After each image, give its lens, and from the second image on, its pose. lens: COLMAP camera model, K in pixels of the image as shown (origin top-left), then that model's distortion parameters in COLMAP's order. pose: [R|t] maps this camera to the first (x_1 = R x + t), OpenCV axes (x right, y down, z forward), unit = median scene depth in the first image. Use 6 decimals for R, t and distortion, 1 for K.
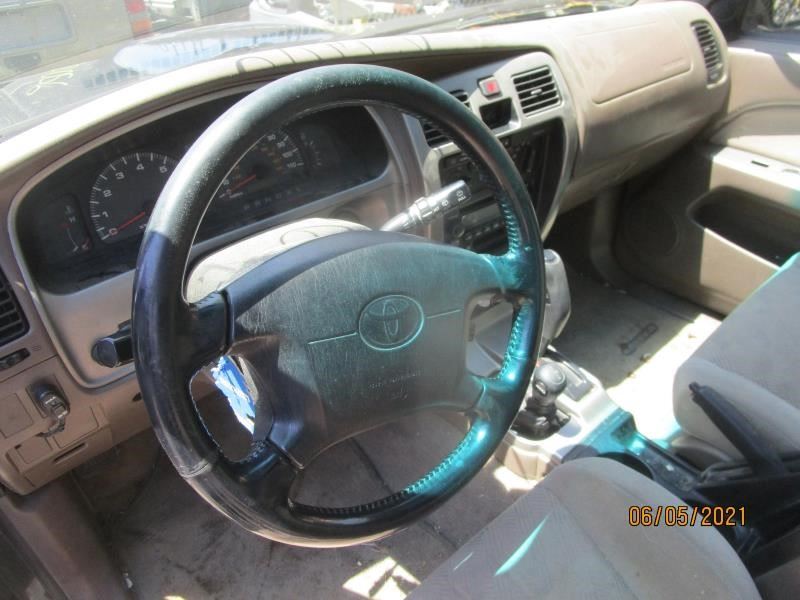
lens RADIAL K [[568.6, 0, 400.0], [0, 568.6, 300.0], [0, 0, 1]] dist [-0.029593, 0.009432]
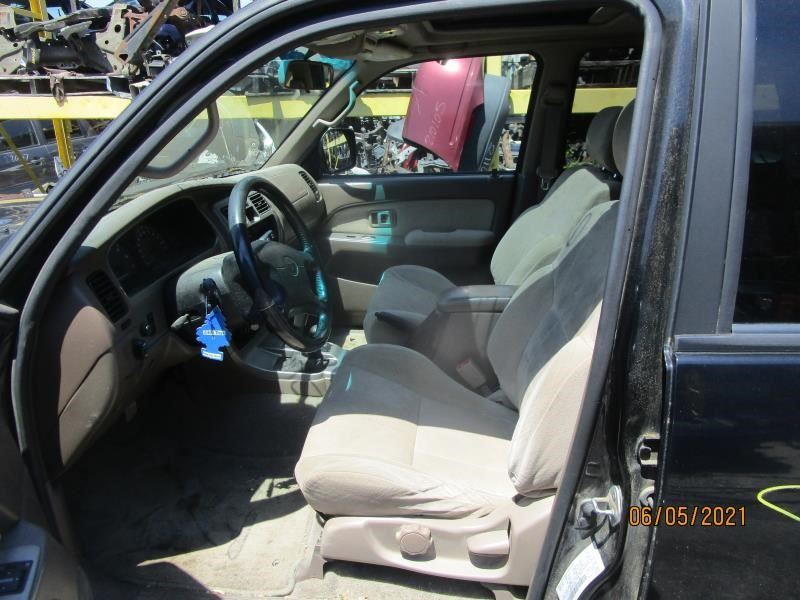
lens RADIAL K [[568.6, 0, 400.0], [0, 568.6, 300.0], [0, 0, 1]] dist [-0.029593, 0.009432]
pose [[0.727900, -0.204705, 0.654414, -0.627563], [0.385792, 0.911268, -0.144063, 0.340813], [-0.566856, 0.357332, 0.742286, -0.523501]]
